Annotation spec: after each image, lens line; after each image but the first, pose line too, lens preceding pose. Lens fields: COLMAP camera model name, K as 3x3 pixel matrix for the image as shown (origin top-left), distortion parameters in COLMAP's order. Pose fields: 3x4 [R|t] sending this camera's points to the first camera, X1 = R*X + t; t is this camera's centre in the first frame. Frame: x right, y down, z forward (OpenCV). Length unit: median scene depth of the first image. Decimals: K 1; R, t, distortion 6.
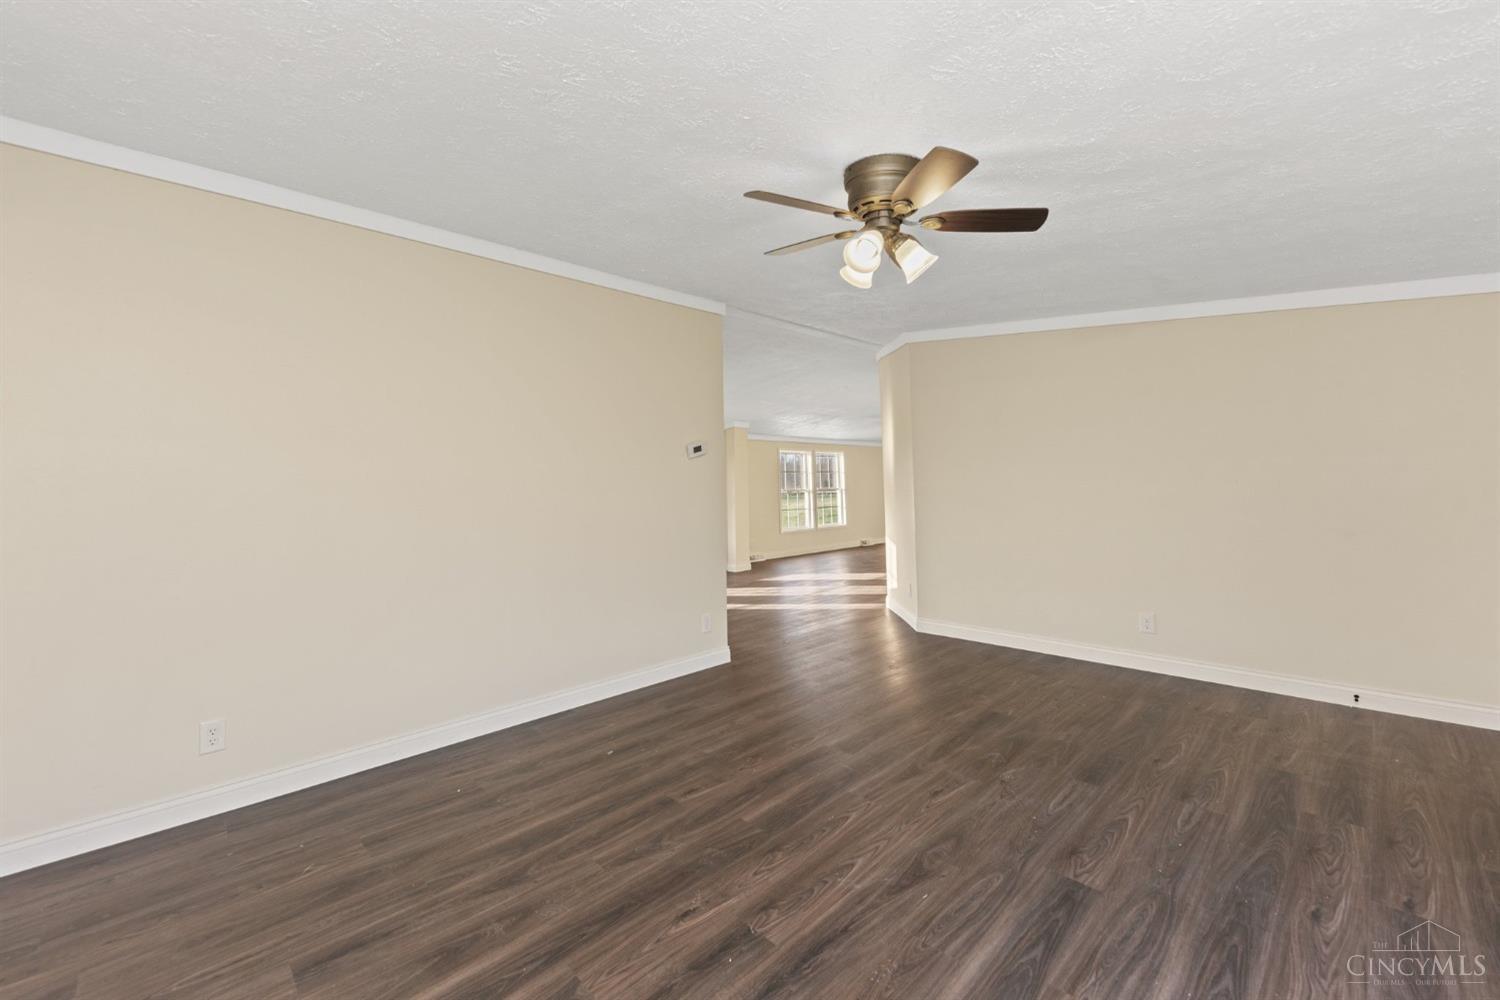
lens RADIAL K [[593.9, 0, 750.0], [0, 593.9, 500.0], [0, 0, 1]] dist [0.000154, 0.000031]
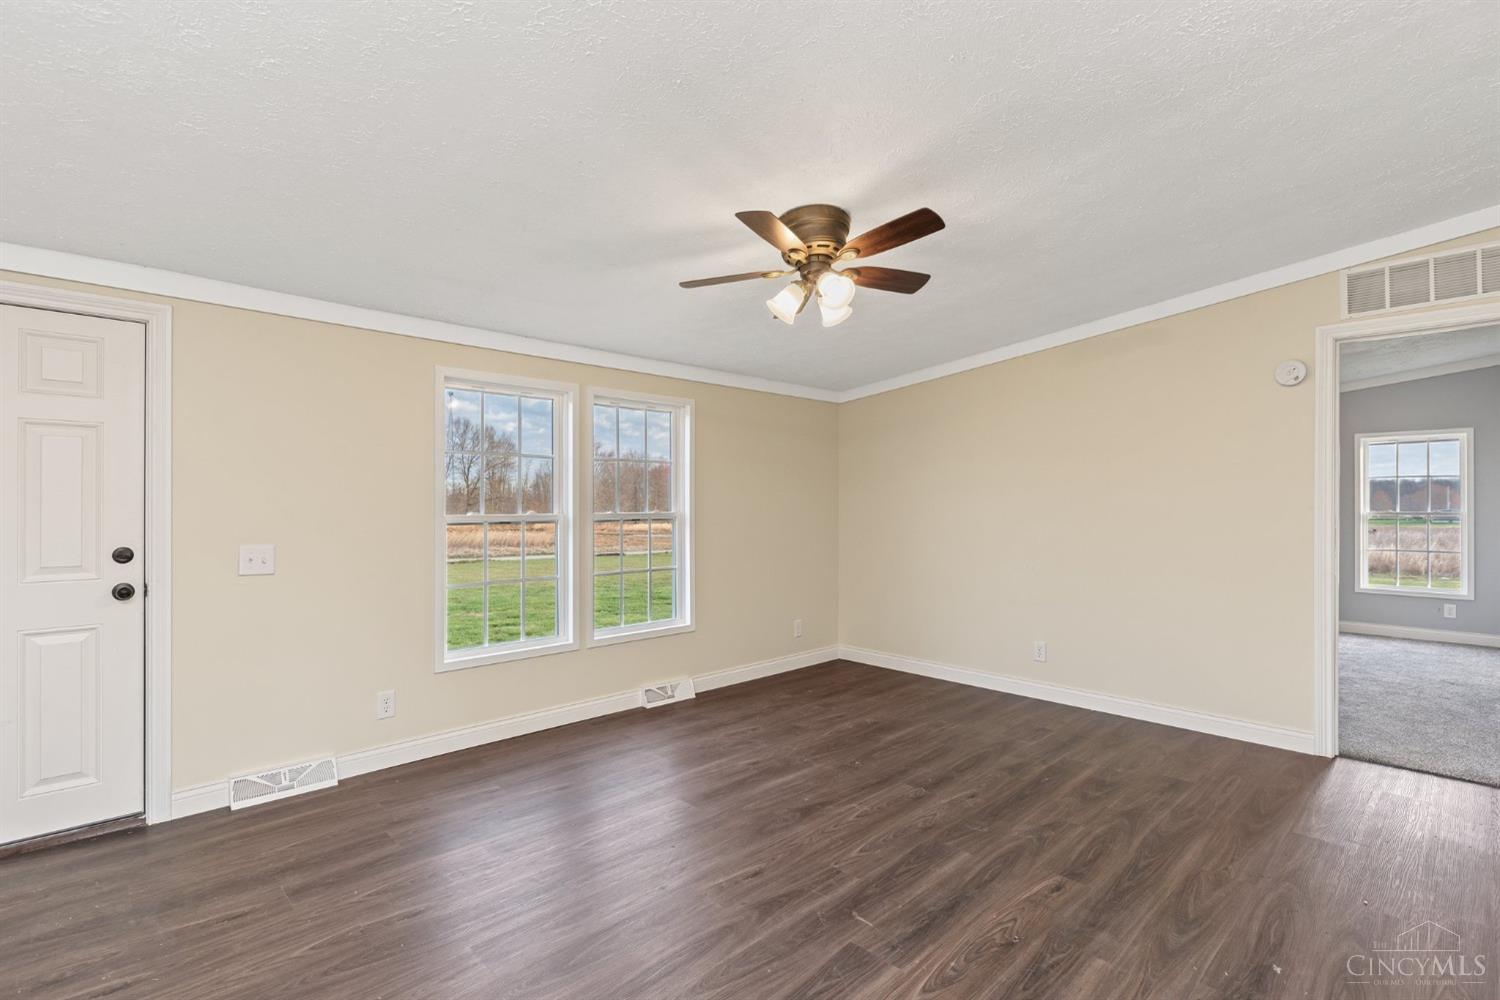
lens RADIAL K [[703.1, 0, 750.0], [0, 703.1, 500.0], [0, 0, 1]] dist [0.001577, 0.000449]
pose [[-0.999713, 0.023482, 0.004790, 0.331439], [0.023539, 0.999649, 0.012198, -0.054971], [-0.004502, 0.012308, -0.999914, 2.178327]]
